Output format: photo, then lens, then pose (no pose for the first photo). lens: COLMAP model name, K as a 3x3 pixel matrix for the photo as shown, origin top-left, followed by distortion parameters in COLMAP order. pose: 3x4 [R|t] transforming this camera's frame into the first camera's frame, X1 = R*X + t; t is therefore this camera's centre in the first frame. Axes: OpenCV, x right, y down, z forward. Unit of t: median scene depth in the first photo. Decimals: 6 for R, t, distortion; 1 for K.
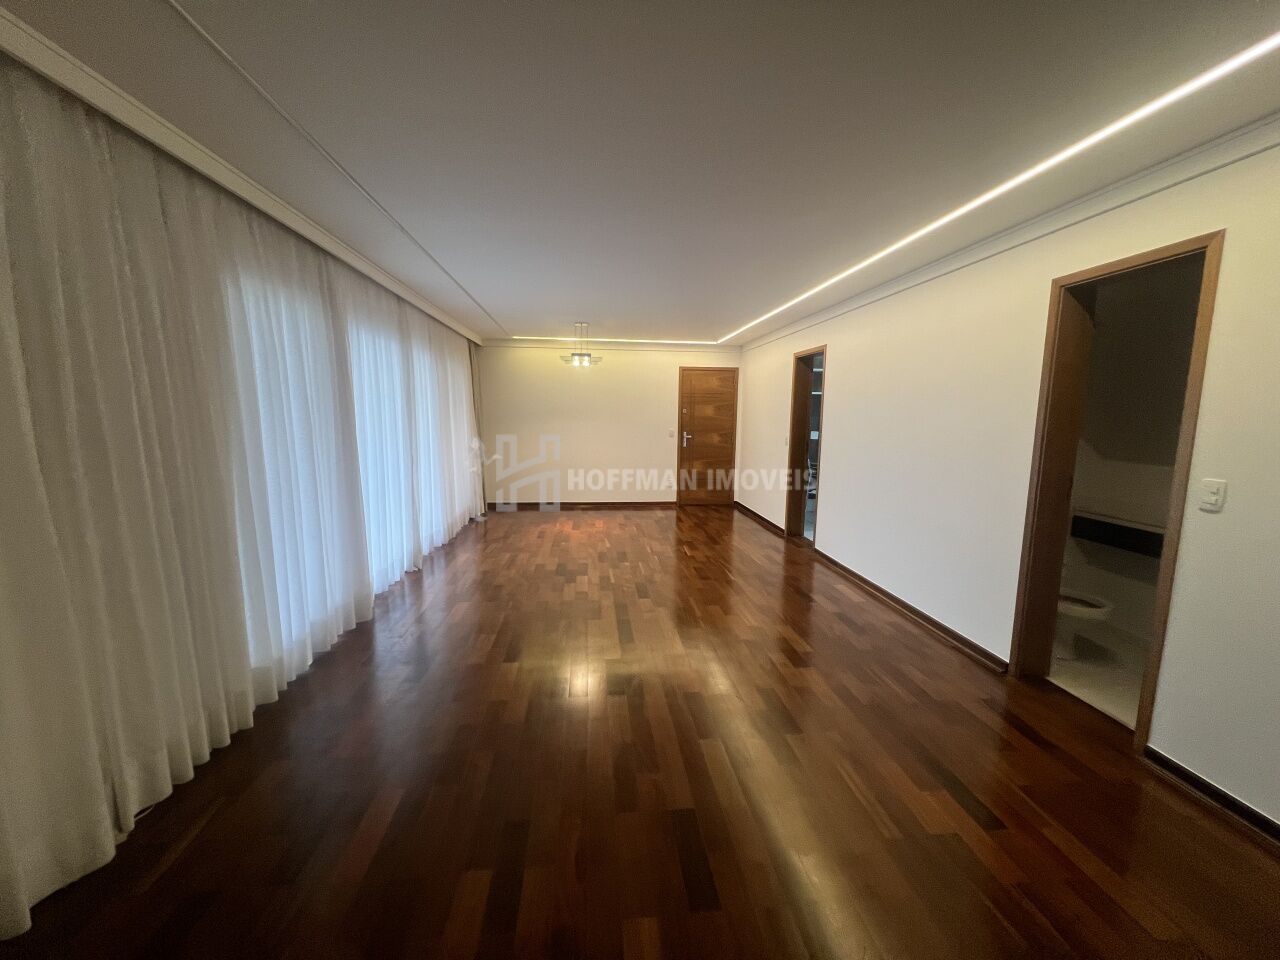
lens RADIAL K [[511.9, 0, 640.8], [0, 511.9, 481.4], [0, 0, 1]] dist [-0.001251, -0.000035]
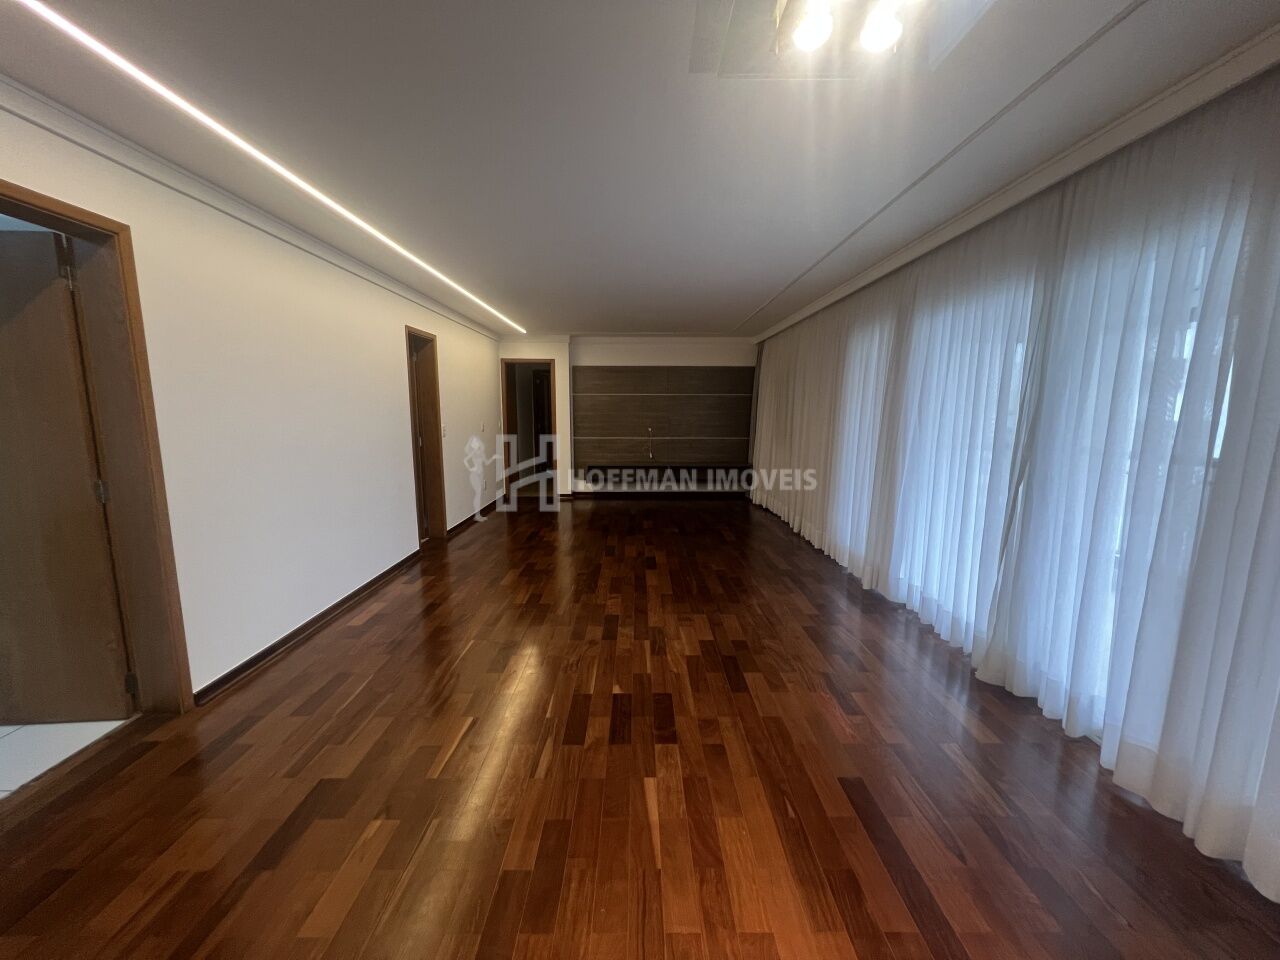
lens RADIAL K [[511.9, 0, 639.6], [0, 511.9, 487.0], [0, 0, 1]] dist [-0.001251, -0.000035]
pose [[-0.994454, -0.034656, 0.099296, -0.104399], [-0.005367, 0.959638, 0.281186, -0.202818], [-0.105033, 0.279094, -0.954502, 1.574640]]
